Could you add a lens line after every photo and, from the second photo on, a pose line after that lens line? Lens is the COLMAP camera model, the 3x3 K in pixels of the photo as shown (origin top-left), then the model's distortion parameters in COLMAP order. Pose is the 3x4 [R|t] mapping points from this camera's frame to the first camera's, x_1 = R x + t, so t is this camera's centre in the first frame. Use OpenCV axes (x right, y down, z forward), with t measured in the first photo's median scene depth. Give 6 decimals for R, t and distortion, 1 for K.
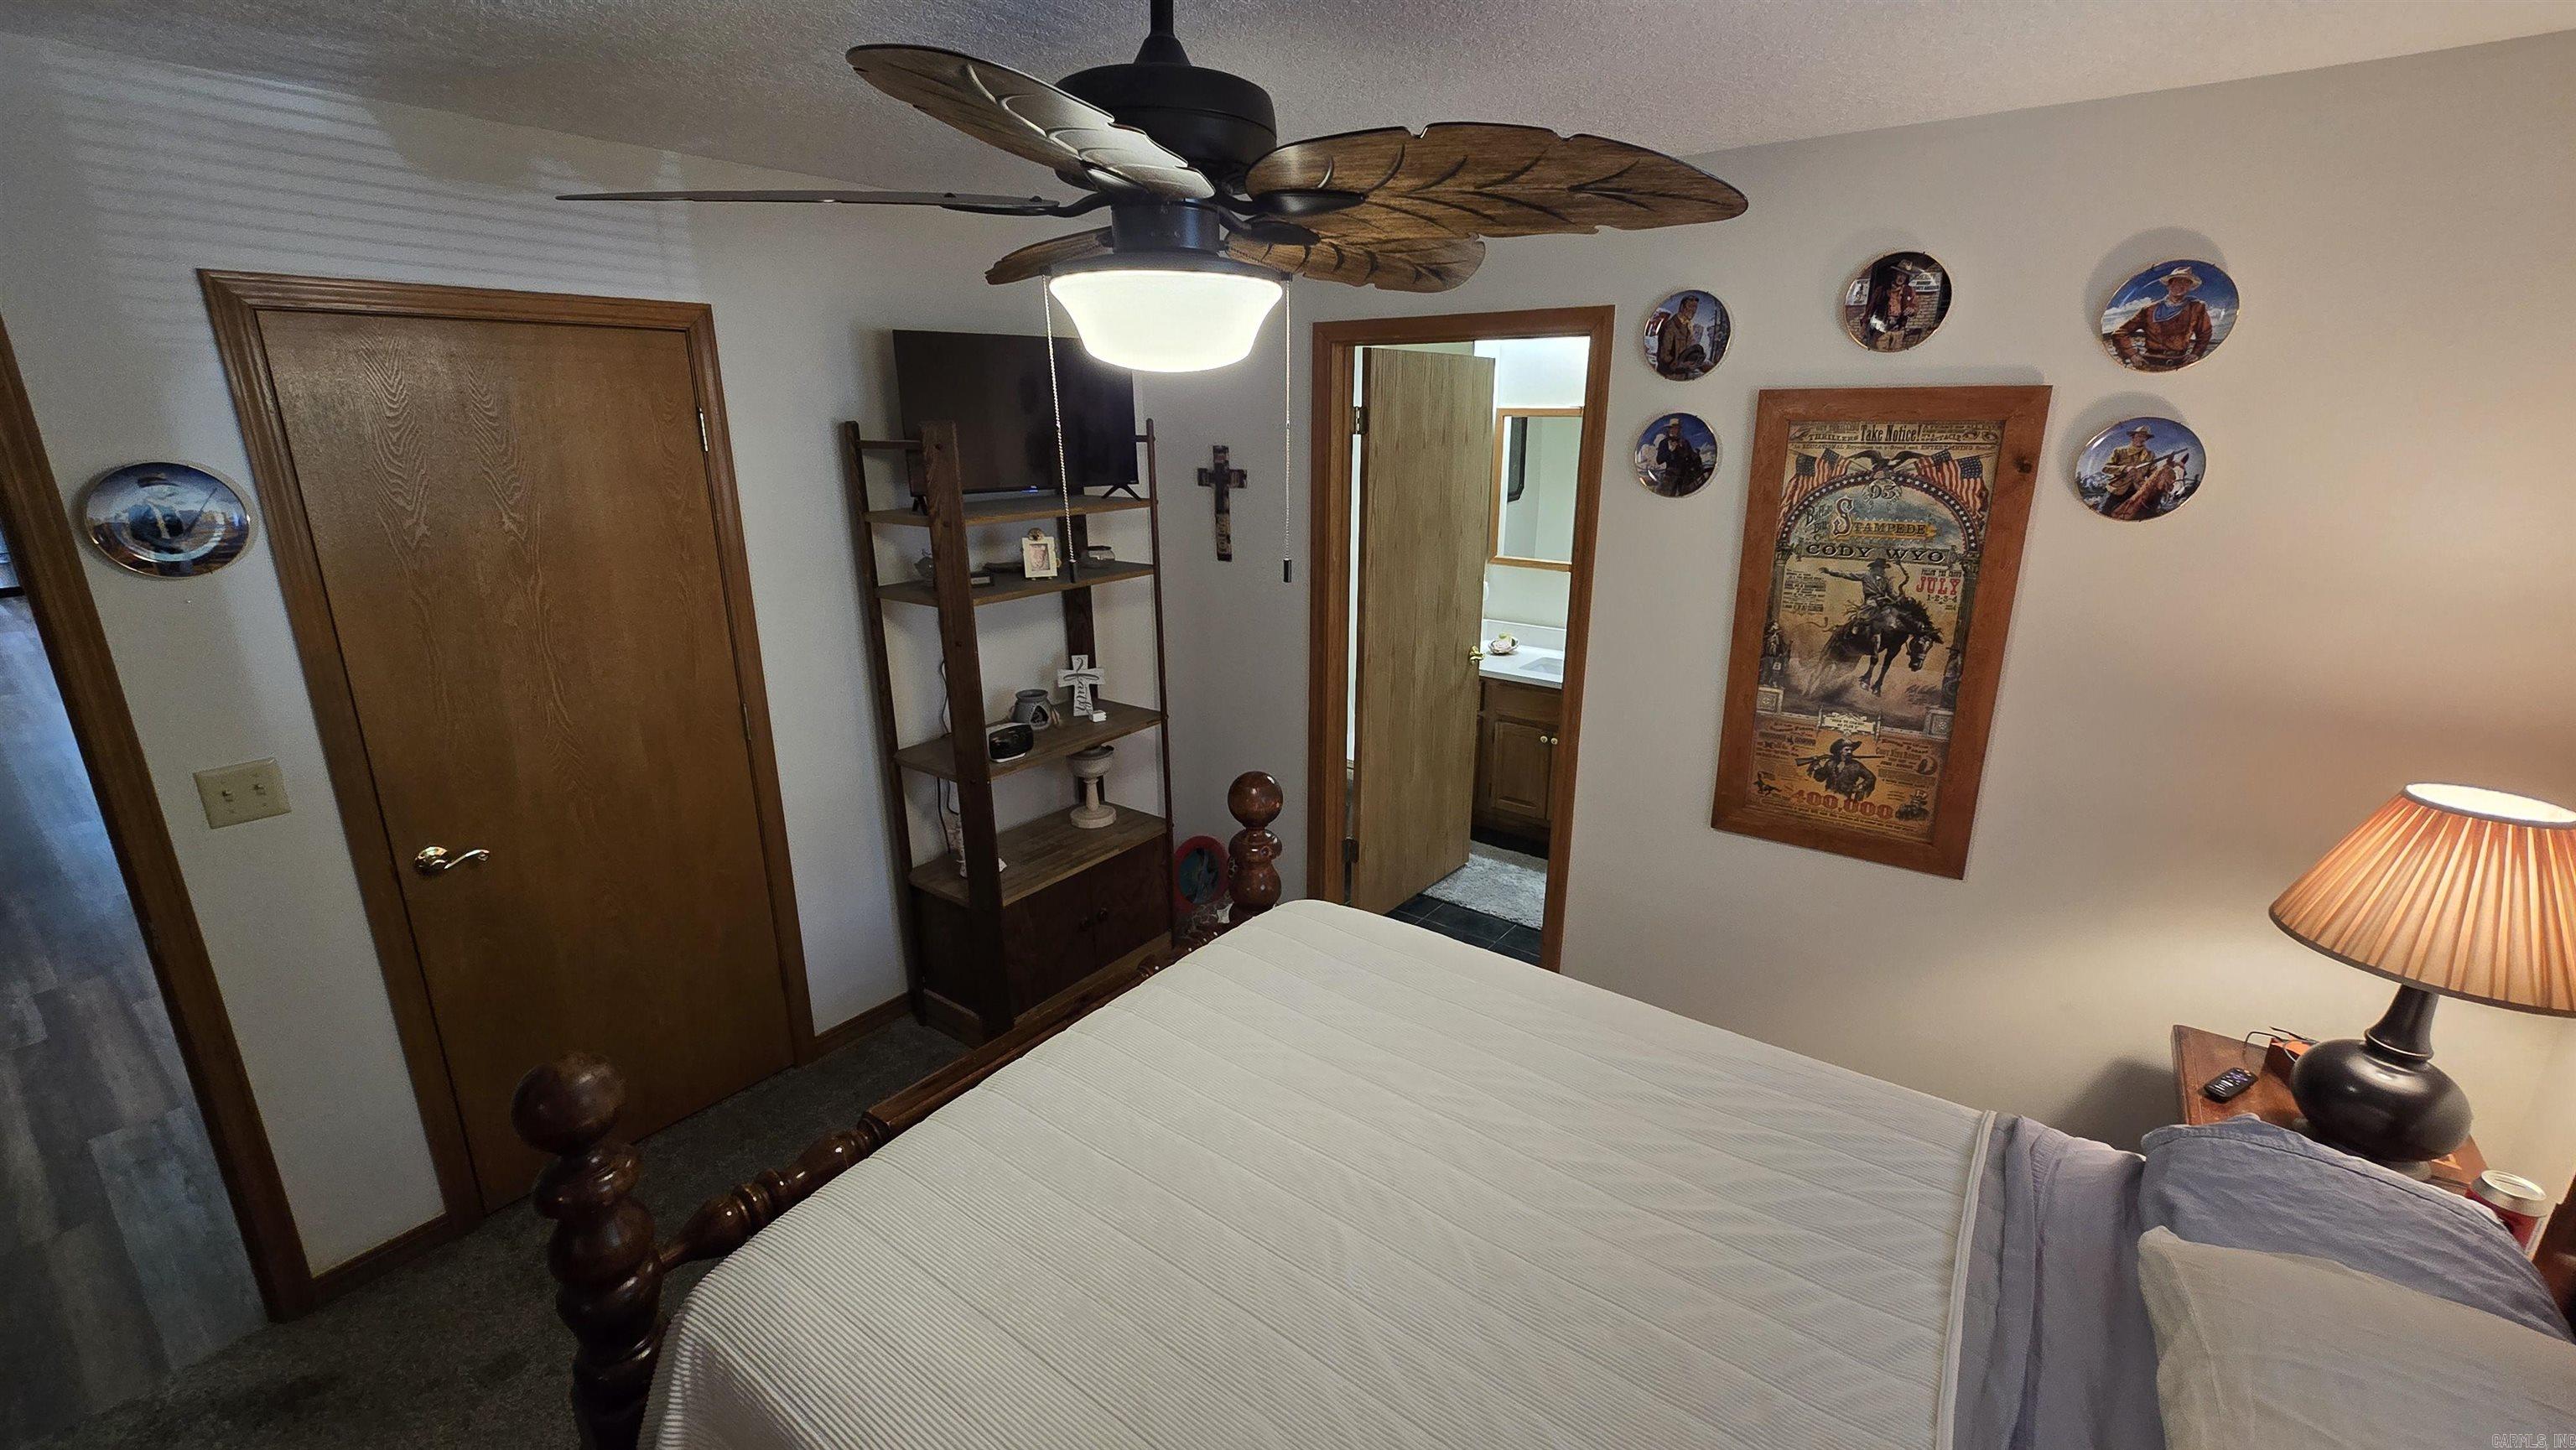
lens RADIAL K [[1053.7, 0, 1289.9], [0, 1053.7, 720.0], [0, 0, 1]] dist [-0.004749, 0.001788]
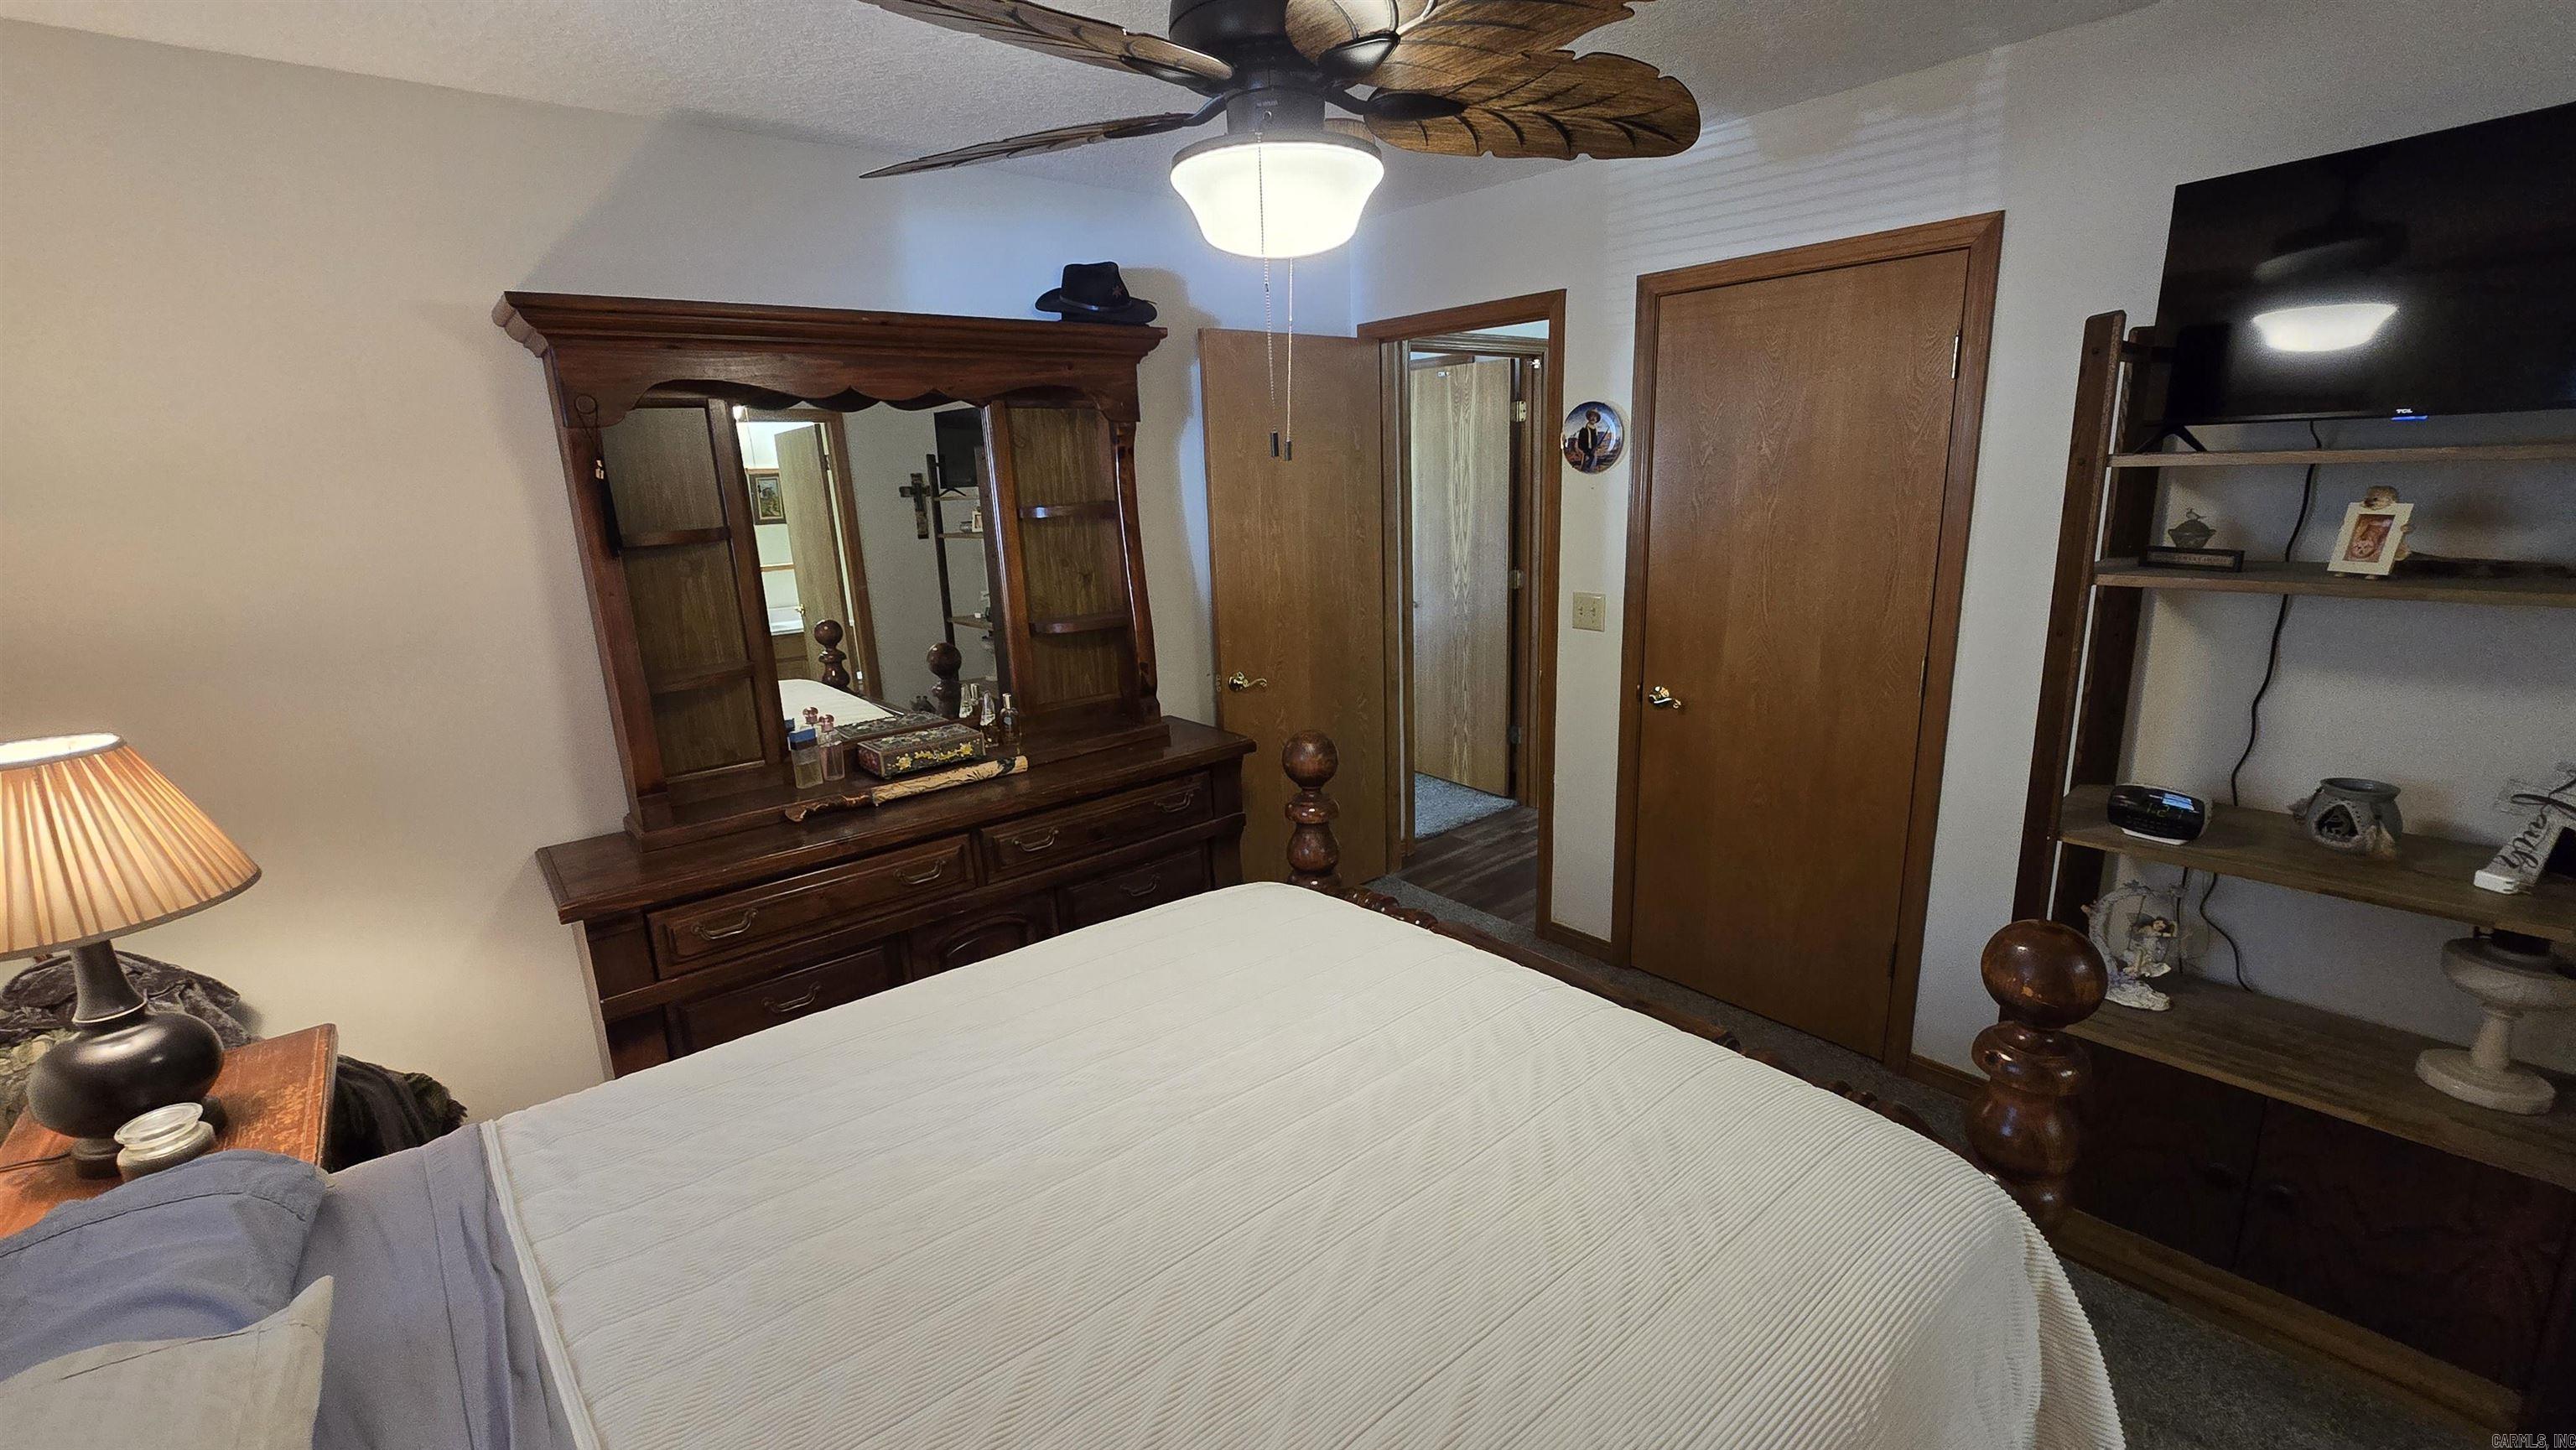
lens RADIAL K [[1053.7, 0, 1280.0], [0, 1053.7, 708.3], [0, 0, 1]] dist [-0.004749, 0.001788]
pose [[-0.212730, 0.231412, -0.949313, 0.556471], [-0.243032, 0.928488, 0.280796, -0.111296], [0.946405, 0.290447, -0.141276, 0.711545]]
